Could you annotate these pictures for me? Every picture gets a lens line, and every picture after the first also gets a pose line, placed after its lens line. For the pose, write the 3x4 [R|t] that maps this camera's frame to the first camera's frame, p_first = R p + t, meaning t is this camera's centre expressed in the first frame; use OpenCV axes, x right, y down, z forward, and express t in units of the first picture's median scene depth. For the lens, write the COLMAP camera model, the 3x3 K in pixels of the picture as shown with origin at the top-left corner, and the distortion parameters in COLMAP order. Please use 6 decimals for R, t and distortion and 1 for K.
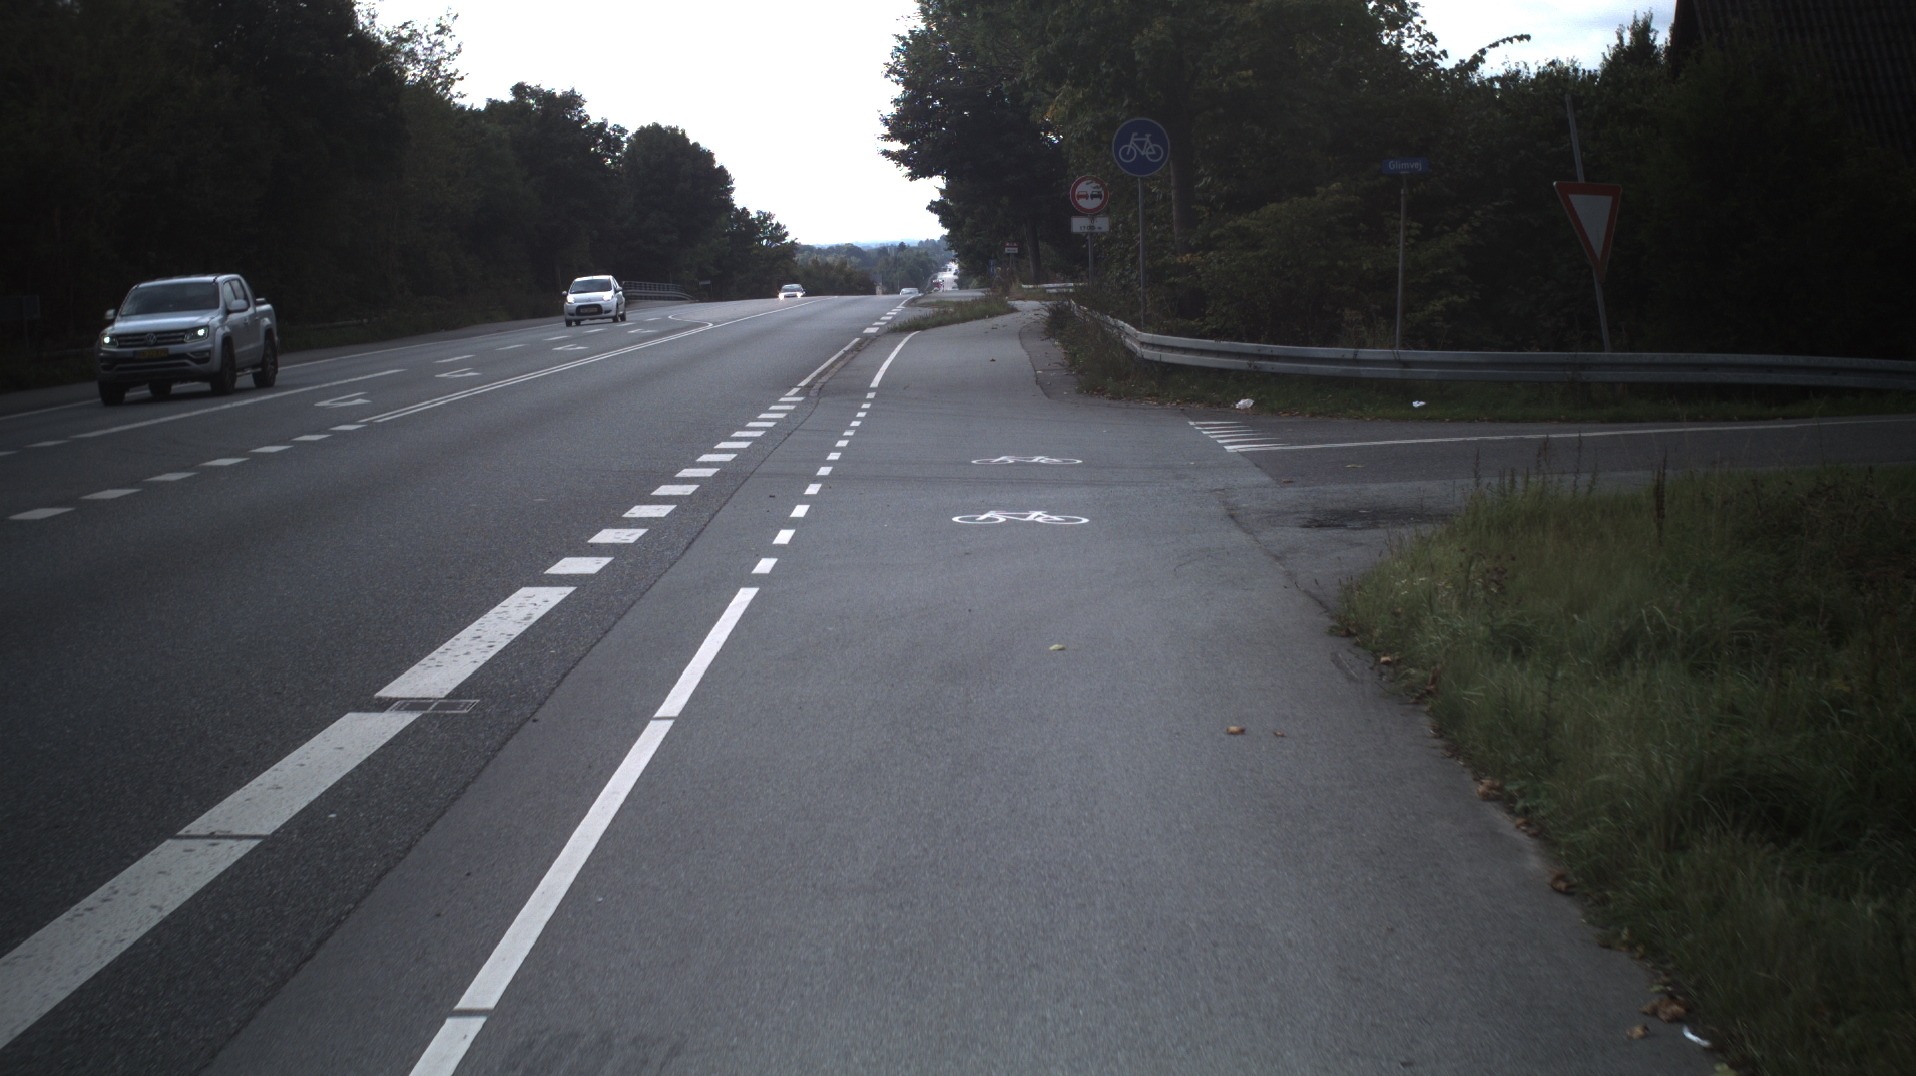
lens RADIAL K [[3493.2, 0, 958.0], [0, 3493.2, 538.0], [0, 0, 1]] dist [-0.290543, 0.415468]
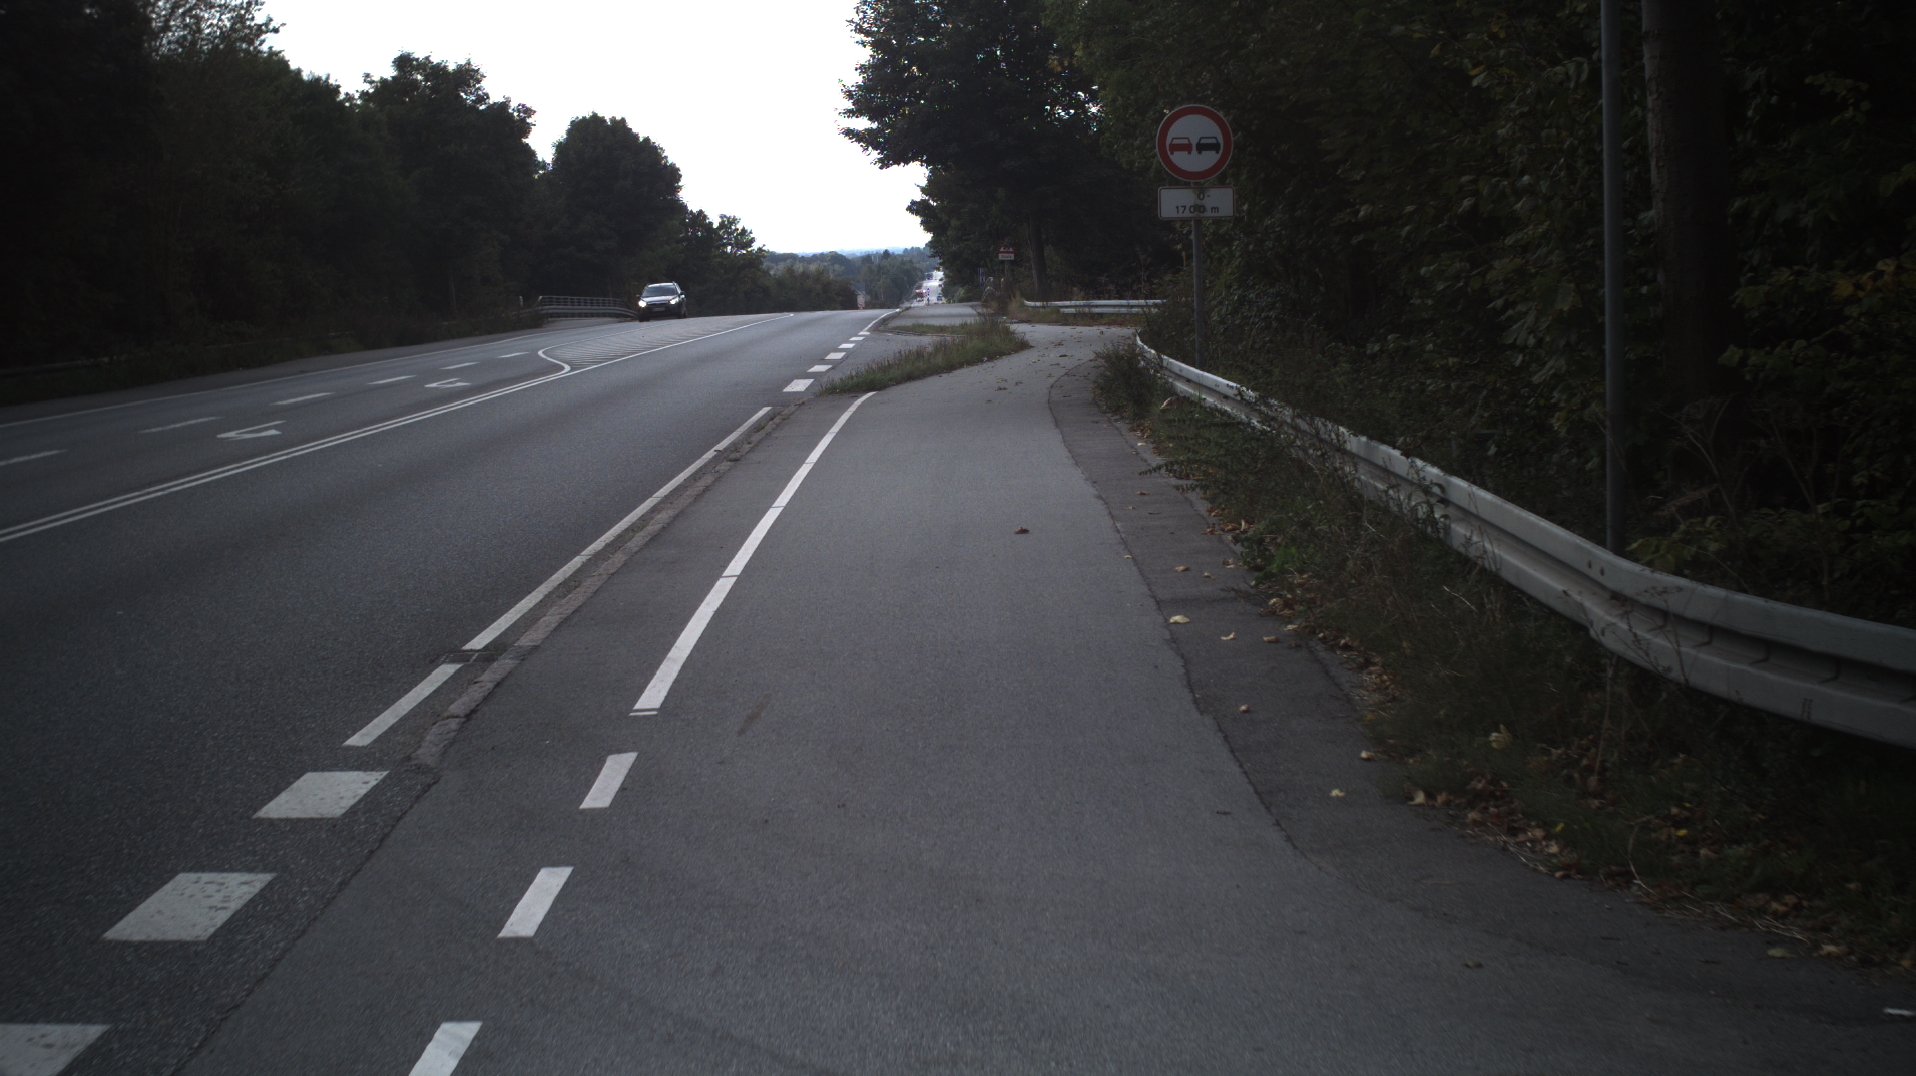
lens RADIAL K [[3493.2, 0, 958.0], [0, 3493.2, 538.0], [0, 0, 1]] dist [-0.290543, 0.415468]
pose [[0.999984, -0.004067, 0.003829, 0.000509], [0.004075, 0.999989, -0.002157, -0.021113], [-0.003820, 0.002172, 0.999990, 0.259538]]
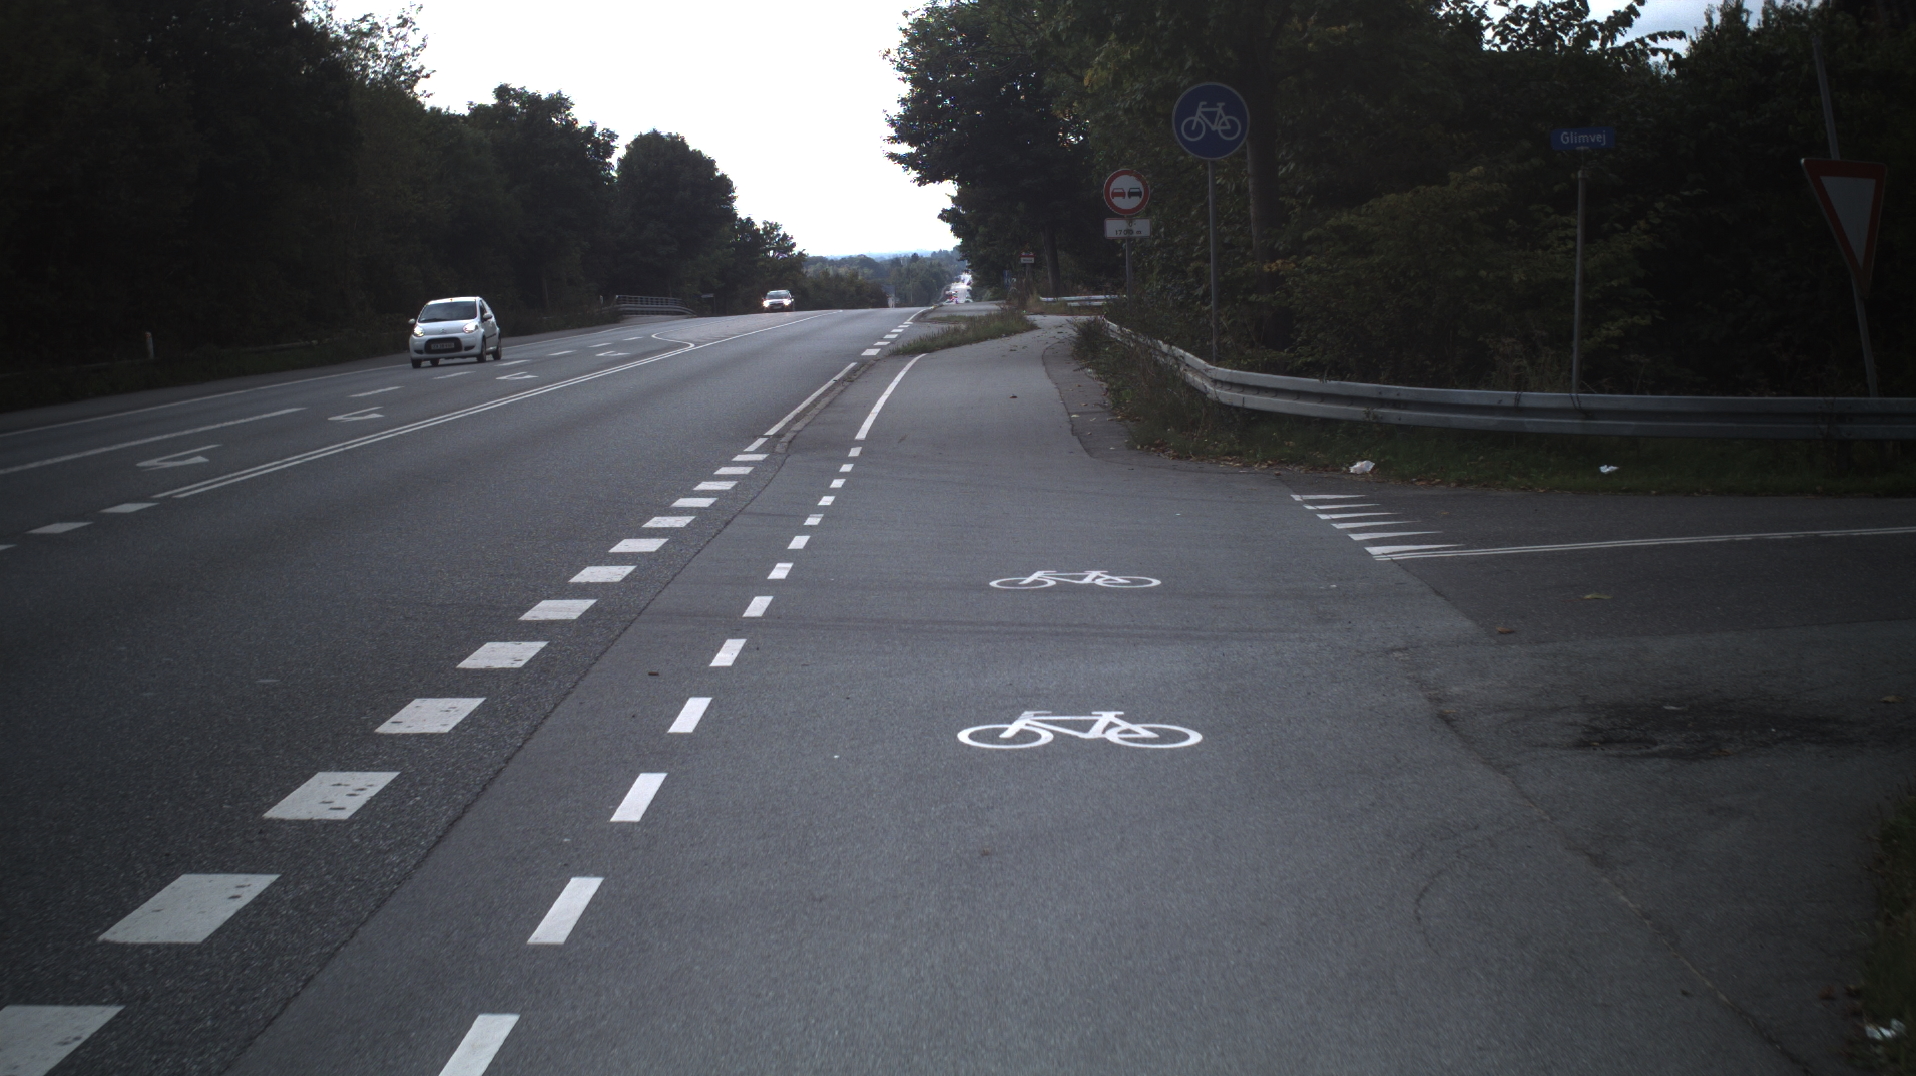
lens RADIAL K [[3493.2, 0, 958.0], [0, 3493.2, 538.0], [0, 0, 1]] dist [-0.290543, 0.415468]
pose [[0.999976, -0.005399, -0.004249, 0.000192], [0.005386, 0.999981, -0.003074, -0.006991], [0.004266, 0.003051, 0.999986, 0.086546]]
